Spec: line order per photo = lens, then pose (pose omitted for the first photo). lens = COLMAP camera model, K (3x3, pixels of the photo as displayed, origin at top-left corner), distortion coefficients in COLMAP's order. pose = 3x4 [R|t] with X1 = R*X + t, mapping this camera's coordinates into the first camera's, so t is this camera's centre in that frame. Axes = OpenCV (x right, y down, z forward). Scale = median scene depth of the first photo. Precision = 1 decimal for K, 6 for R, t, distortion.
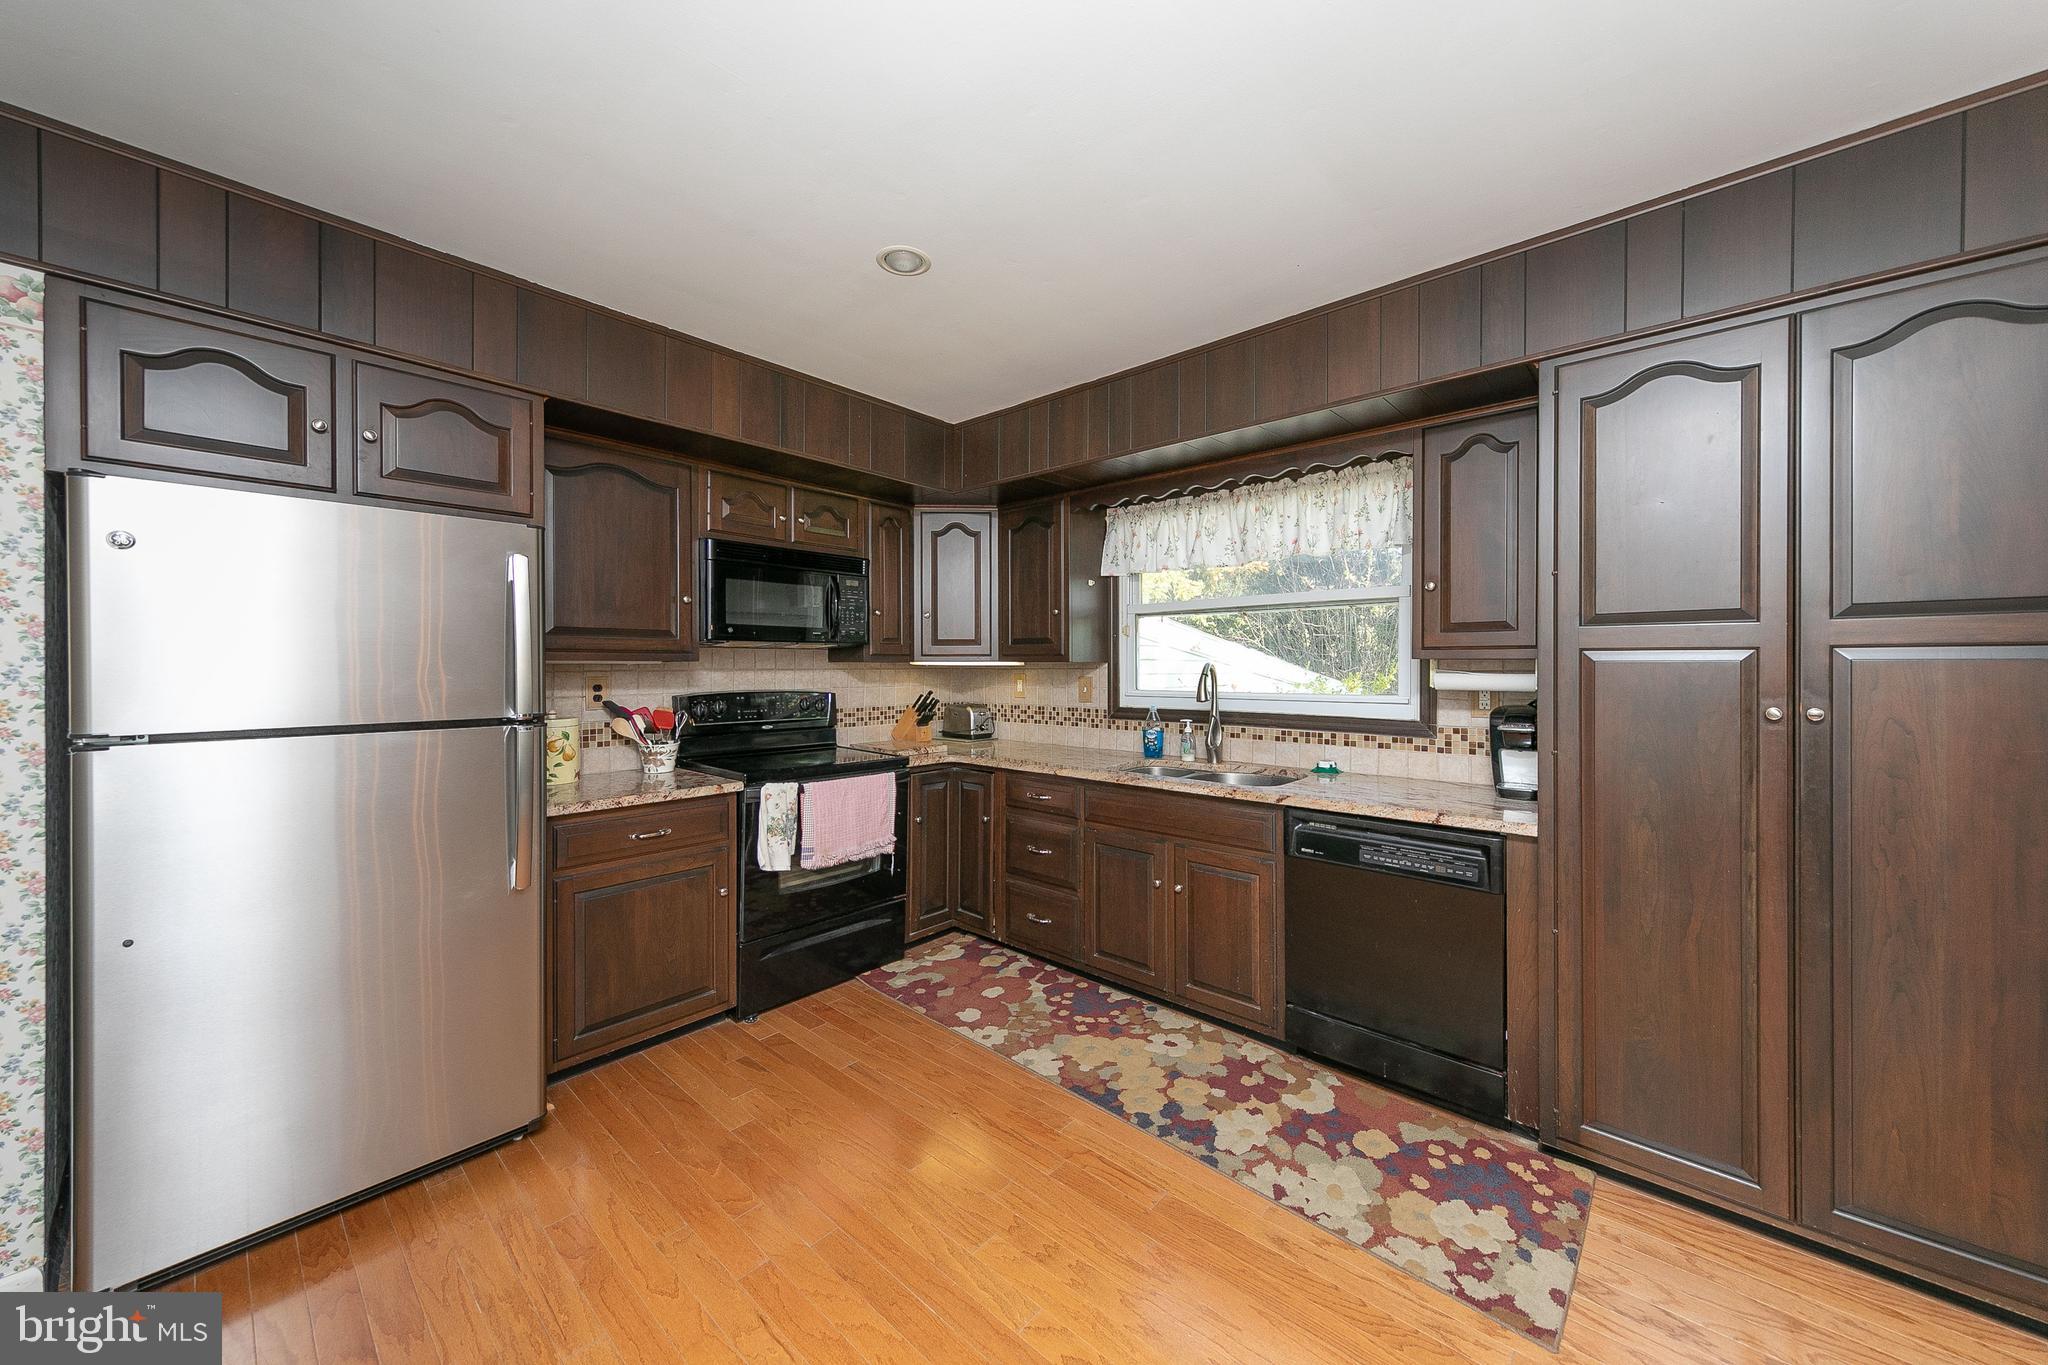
lens RADIAL K [[739.6, 0, 1064.5], [0, 739.6, 650.4], [0, 0, 1]] dist [0.006572, -0.000117]
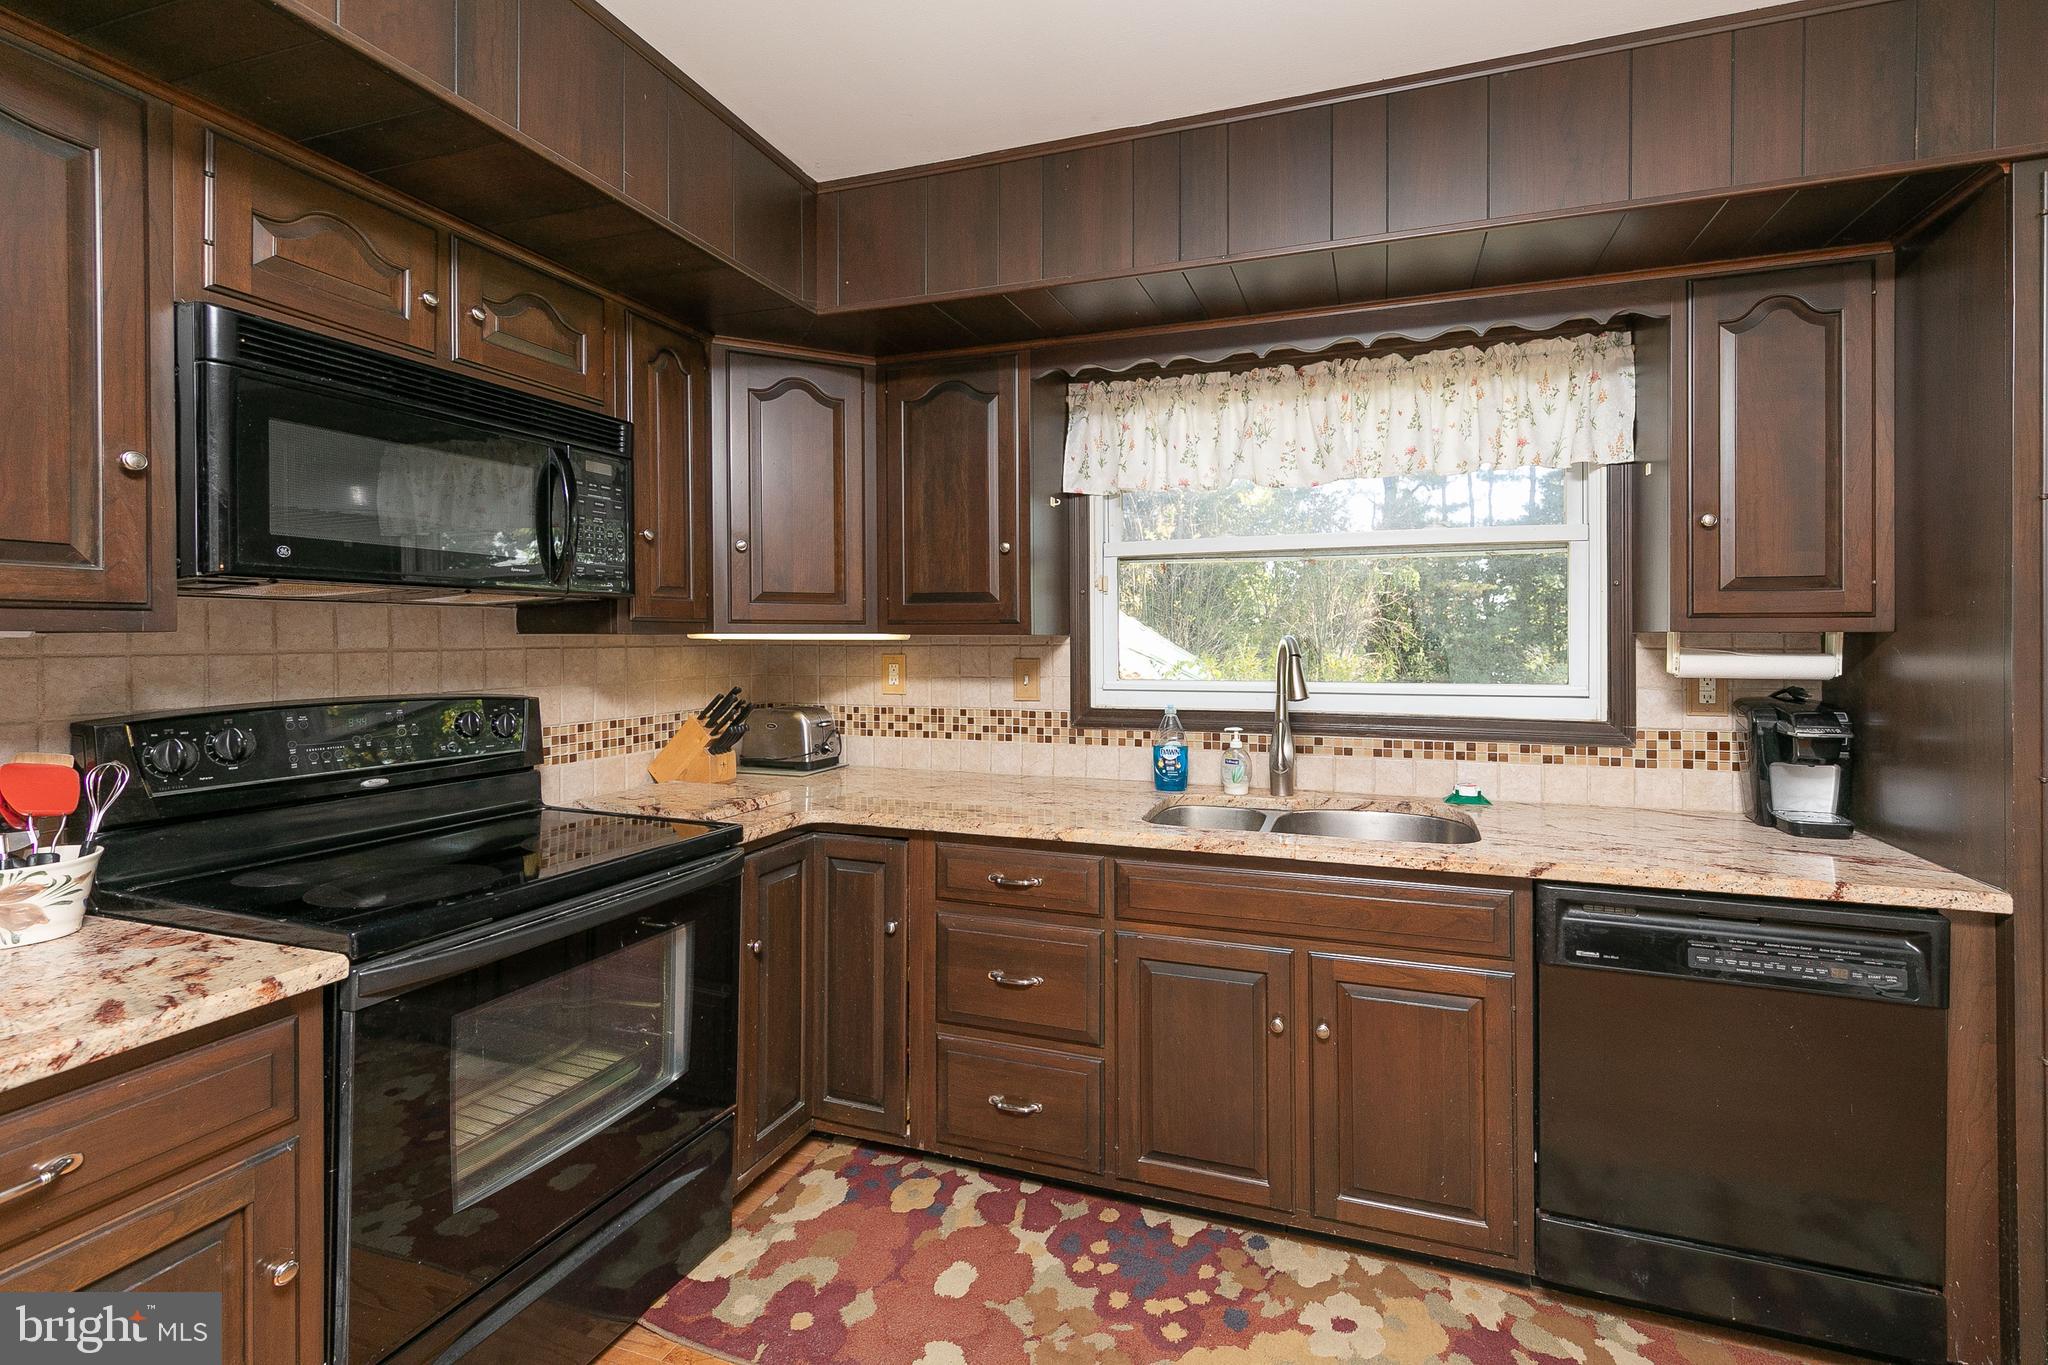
lens RADIAL K [[862.8, 0, 1122.4], [0, 862.8, 629.6], [0, 0, 1]] dist [0.008991, -0.002372]
pose [[0.916920, 0.004693, 0.399042, -0.233091], [-0.008886, 0.999923, 0.008659, 0.006292], [-0.398971, -0.011486, 0.916892, 0.412990]]
